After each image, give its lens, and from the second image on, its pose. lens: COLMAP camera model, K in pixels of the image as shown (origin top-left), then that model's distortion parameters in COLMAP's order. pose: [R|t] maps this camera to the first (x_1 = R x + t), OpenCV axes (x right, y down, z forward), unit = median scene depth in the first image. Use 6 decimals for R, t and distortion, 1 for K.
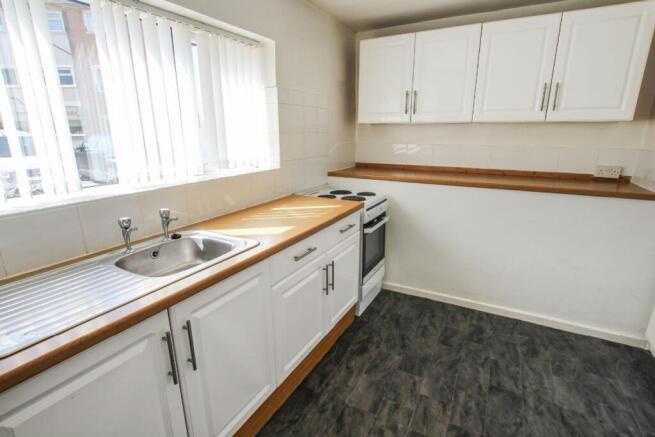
lens RADIAL K [[332.5, 0, 327.5], [0, 332.5, 218.5], [0, 0, 1]] dist [0.012467, 0.000700]
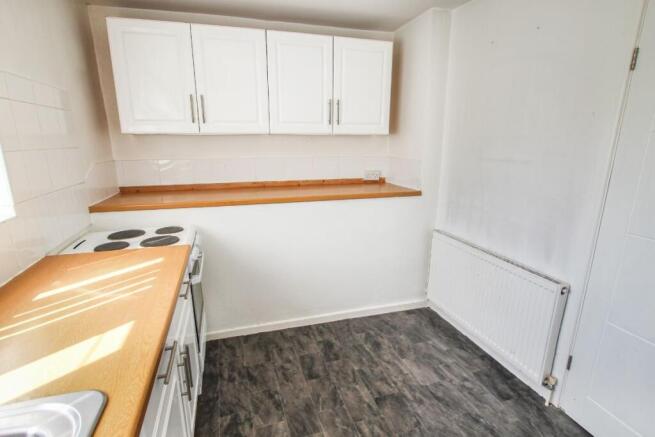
lens RADIAL K [[332.4, 0, 324.5], [0, 332.4, 221.0], [0, 0, 1]] dist [-0.000312, 0.000133]
pose [[0.706780, -0.173704, 0.685776, -0.163501], [0.184303, 0.981123, 0.058566, -0.084648], [-0.683004, 0.084997, 0.725453, 0.267178]]
